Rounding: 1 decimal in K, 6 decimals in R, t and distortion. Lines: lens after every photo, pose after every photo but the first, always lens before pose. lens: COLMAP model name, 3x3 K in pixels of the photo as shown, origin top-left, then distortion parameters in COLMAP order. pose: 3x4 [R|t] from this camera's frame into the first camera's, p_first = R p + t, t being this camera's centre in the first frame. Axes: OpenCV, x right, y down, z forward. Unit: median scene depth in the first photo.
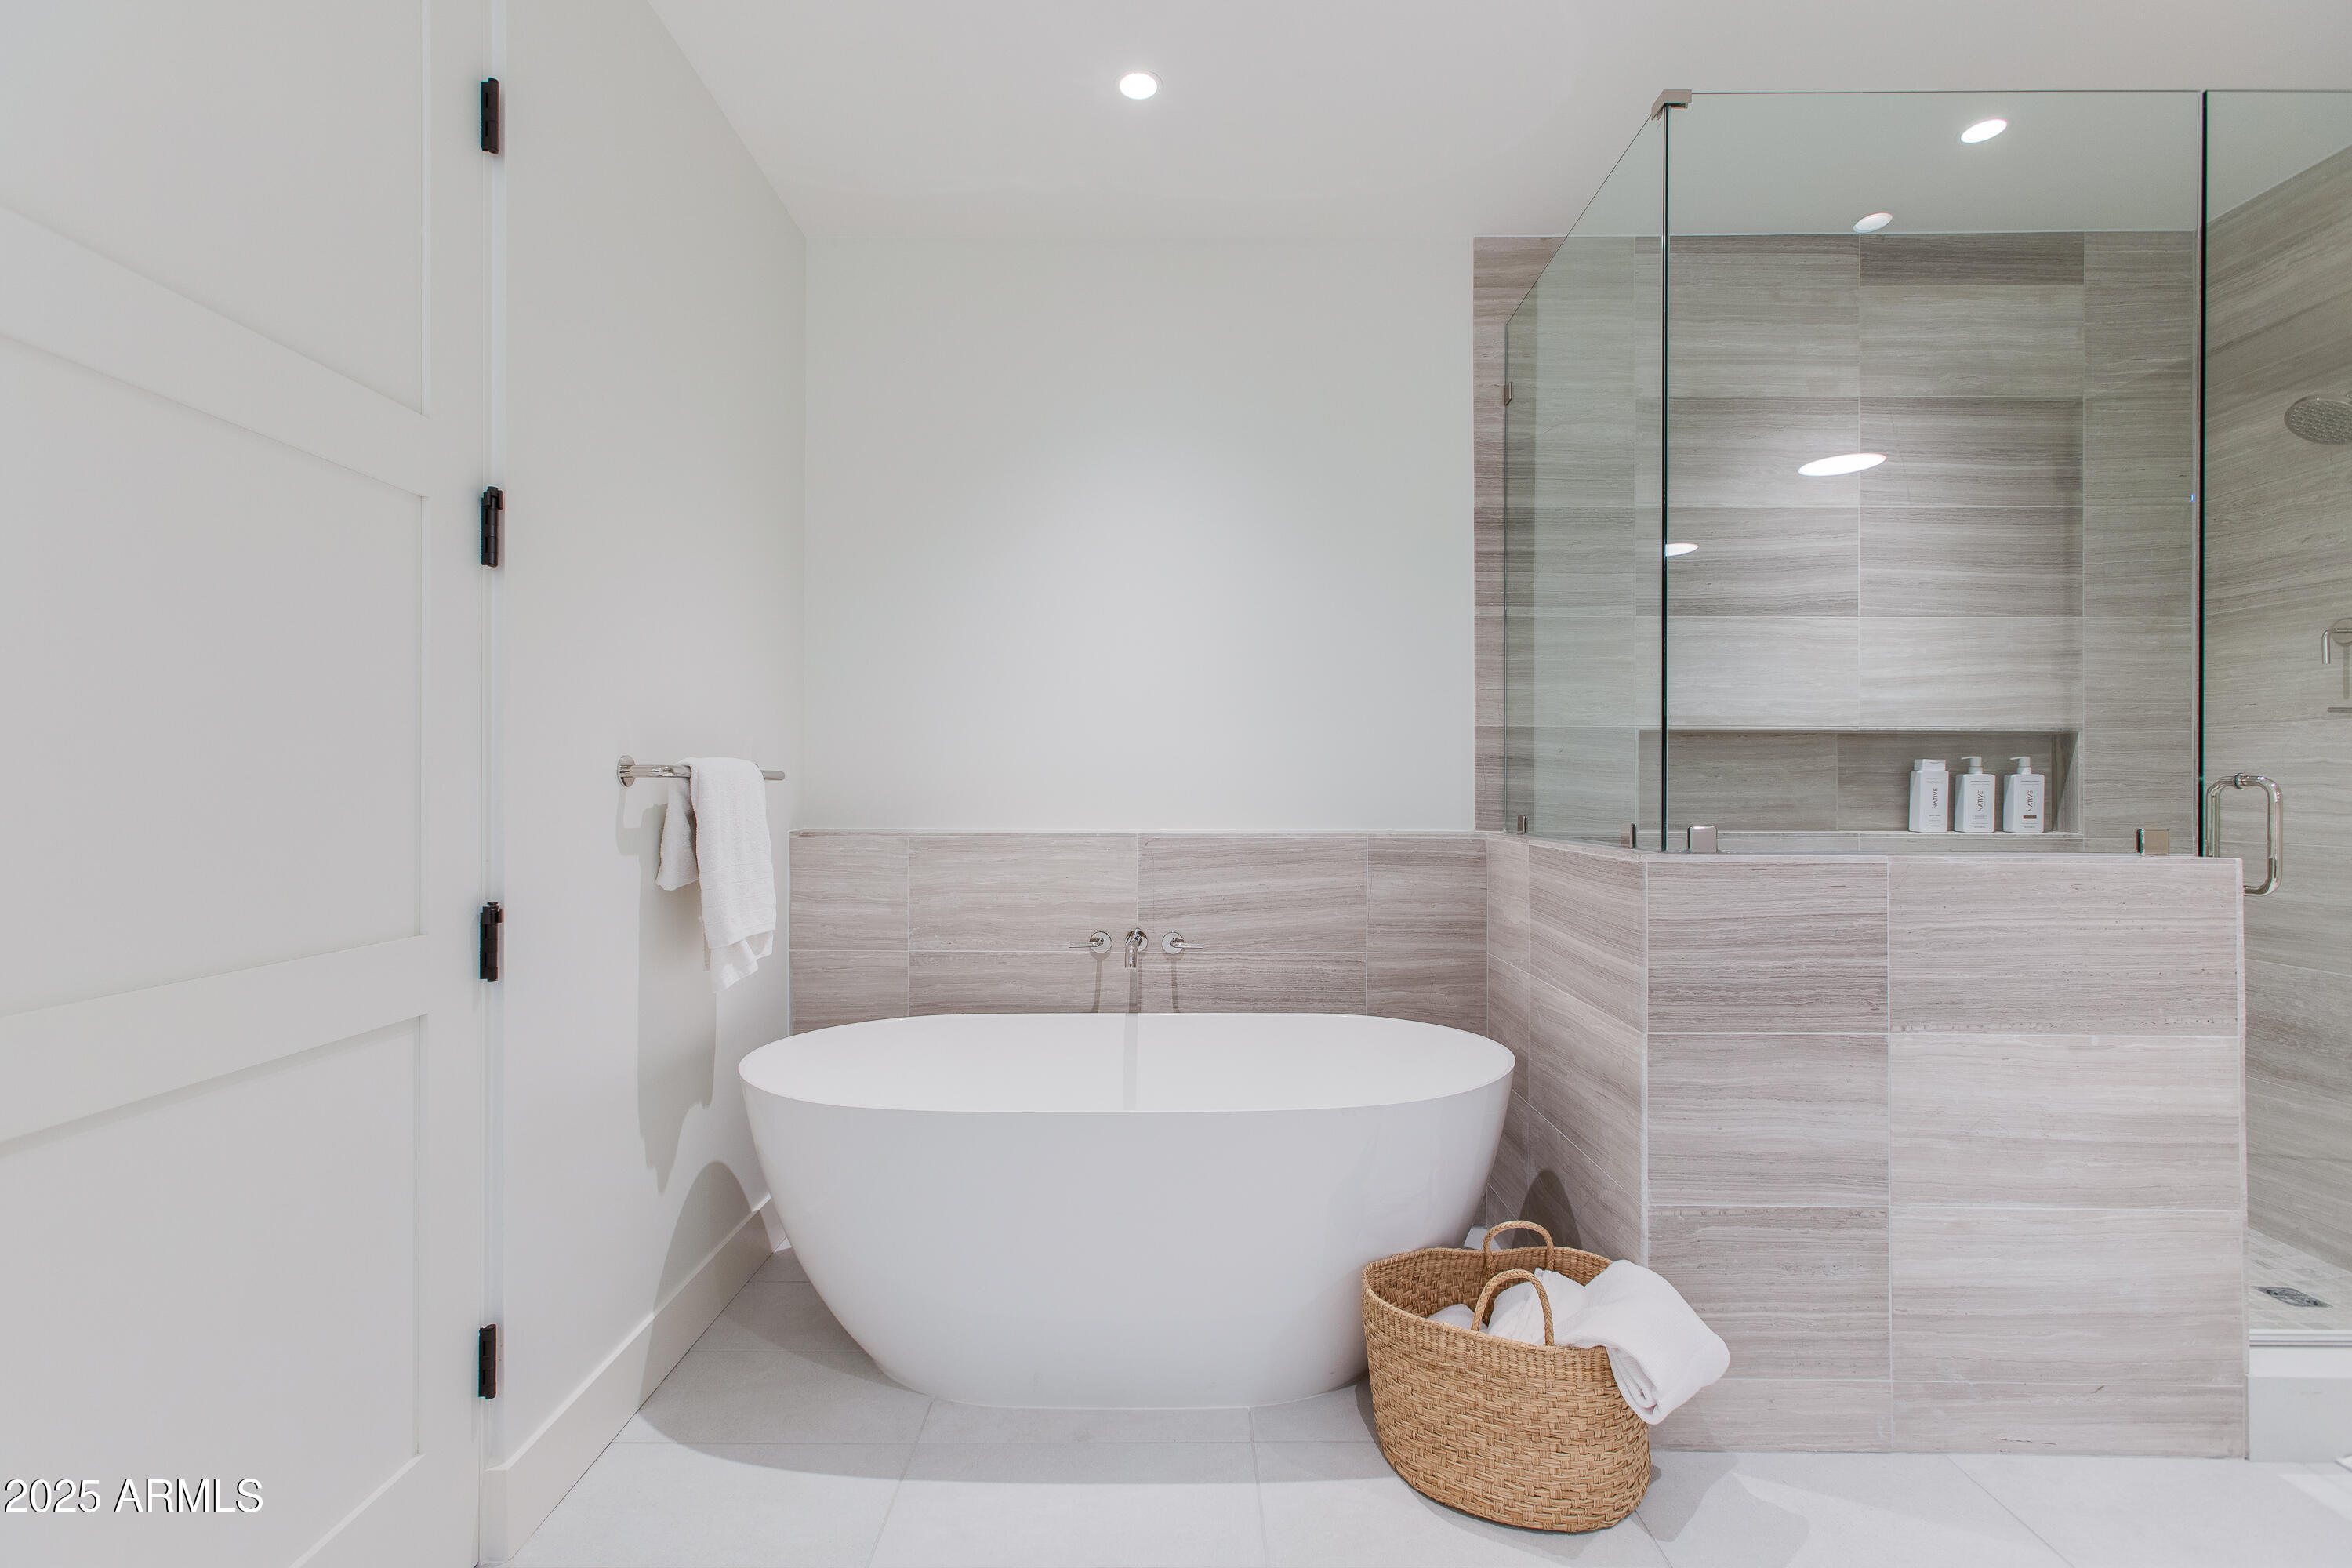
lens RADIAL K [[1064.2, 0, 1164.3], [0, 1064.2, 800.8], [0, 0, 1]] dist [-0.016088, 0.012785]
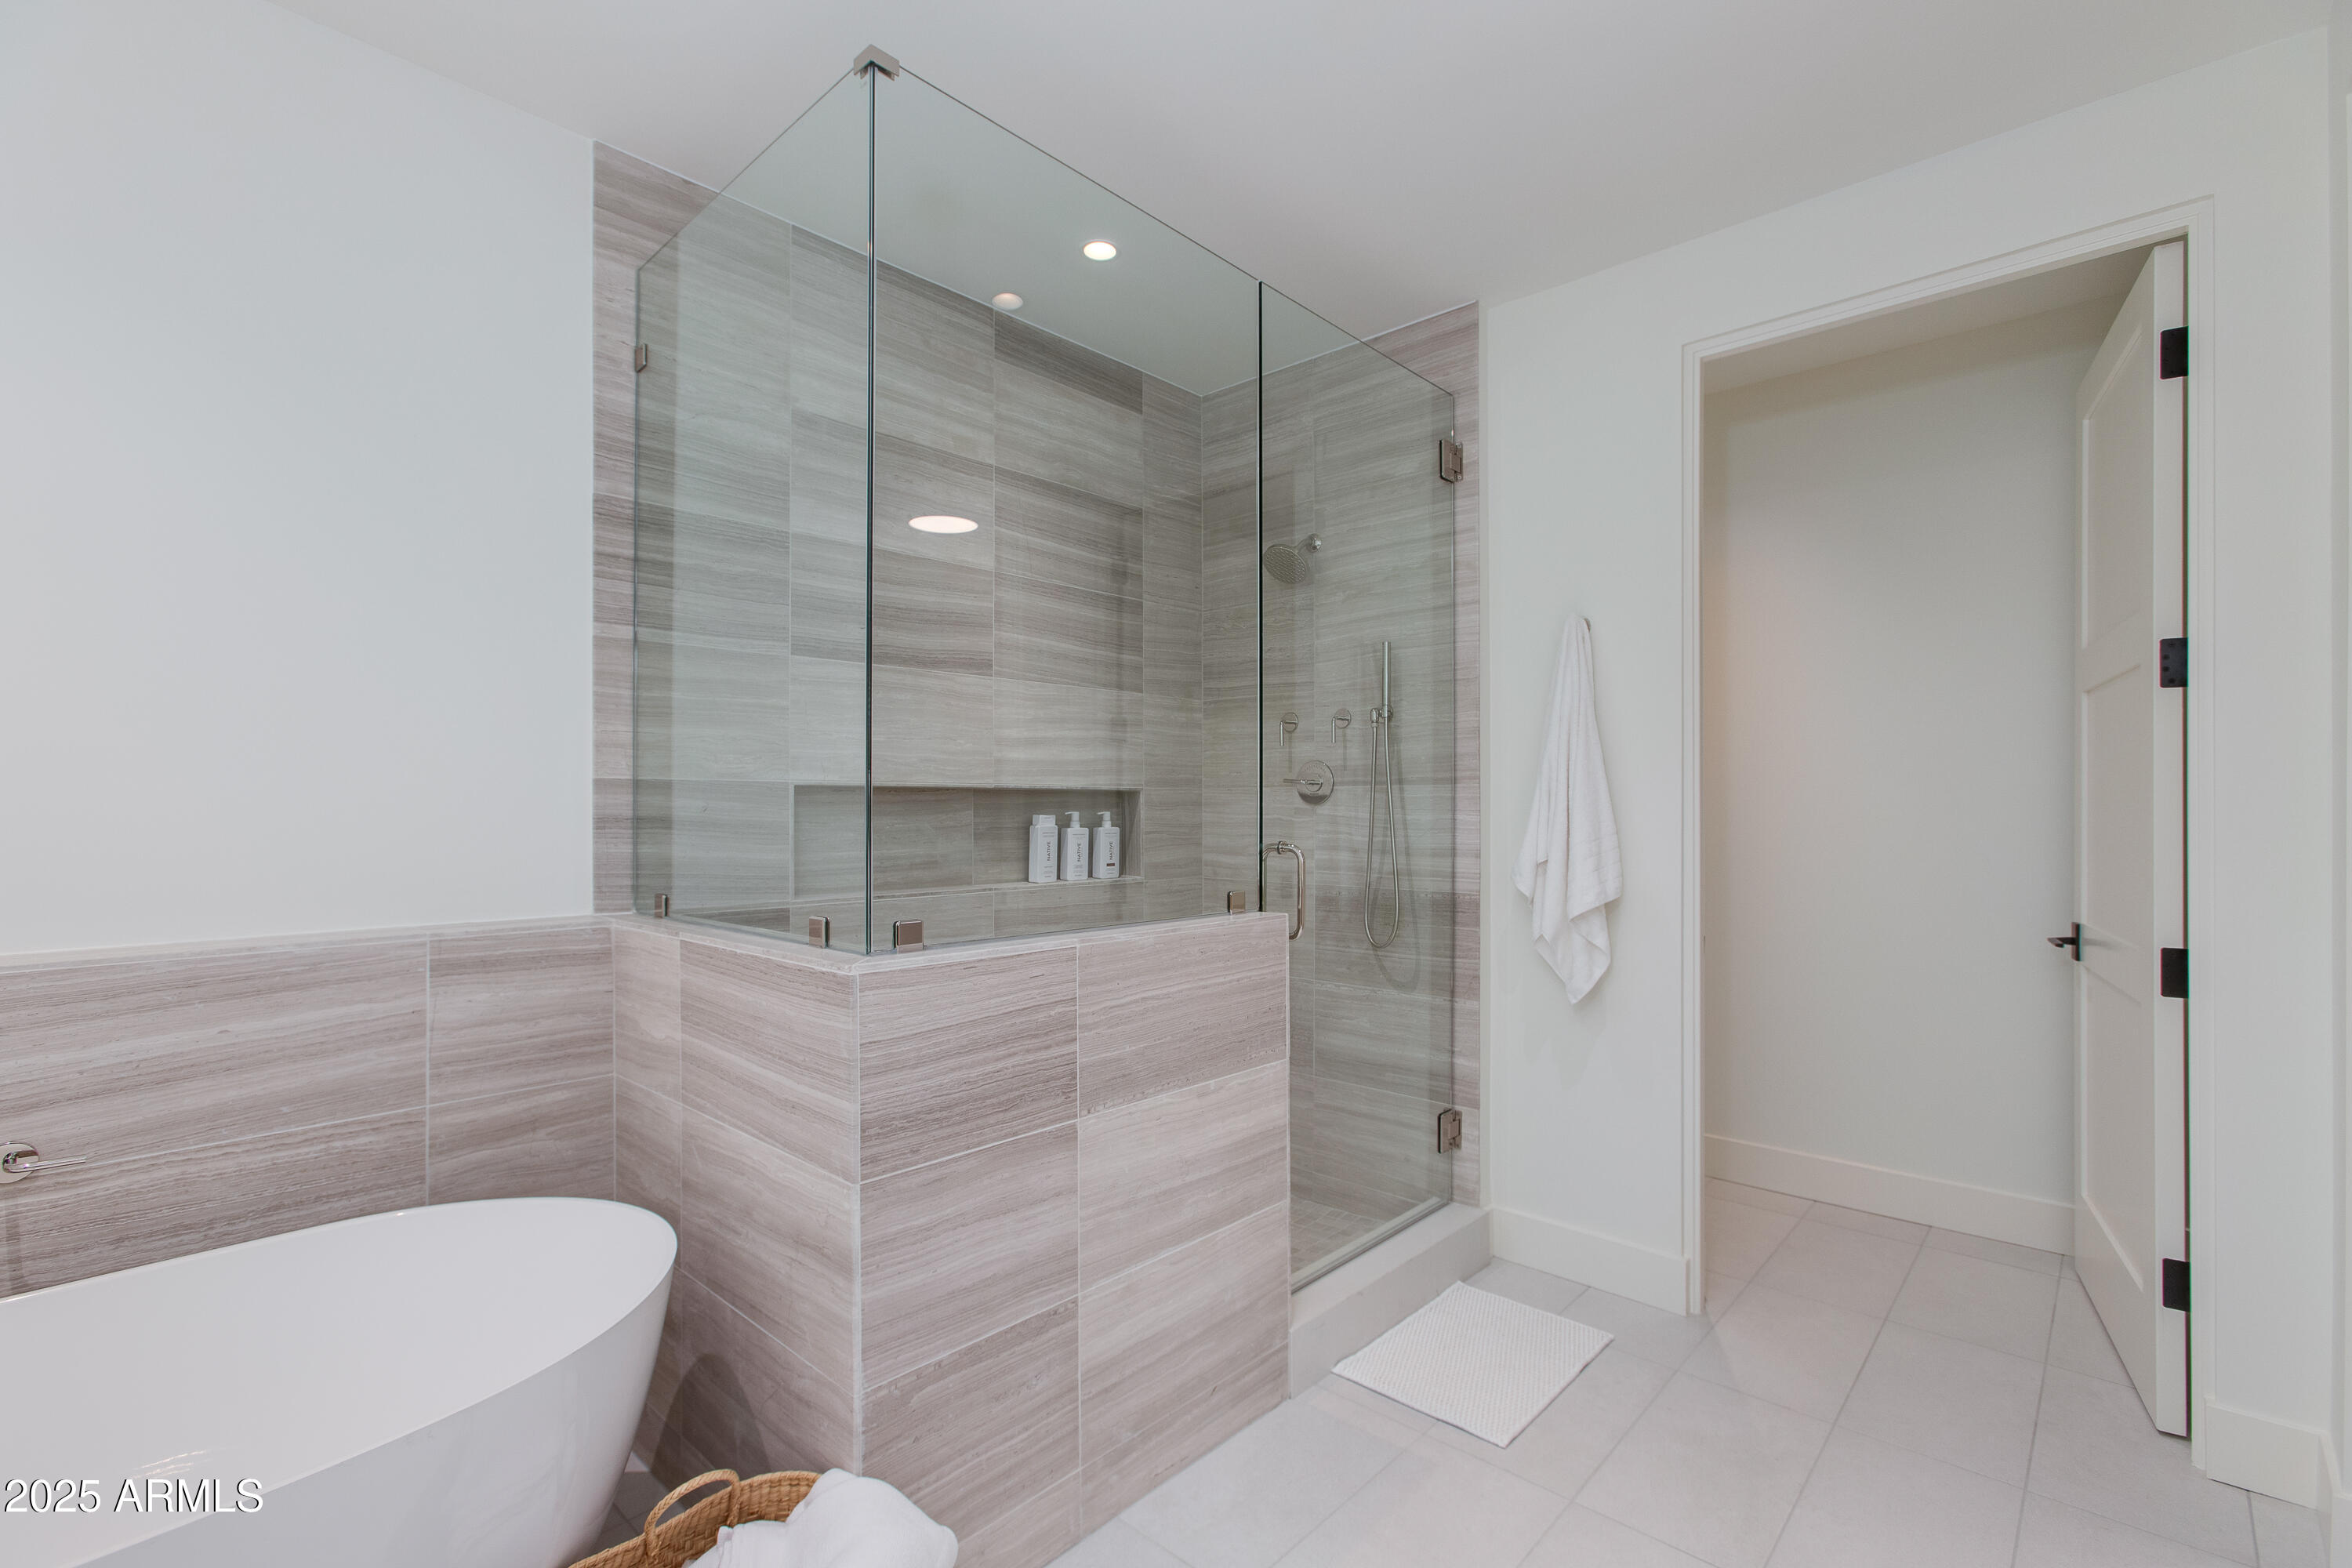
lens RADIAL K [[1064.2, 0, 1164.3], [0, 1064.2, 800.8], [0, 0, 1]] dist [-0.016088, 0.012785]
pose [[0.677002, 0.001221, 0.735980, 0.008595], [0.007240, 0.999939, -0.008318, -0.045524], [-0.735945, 0.010960, 0.676952, 0.184536]]
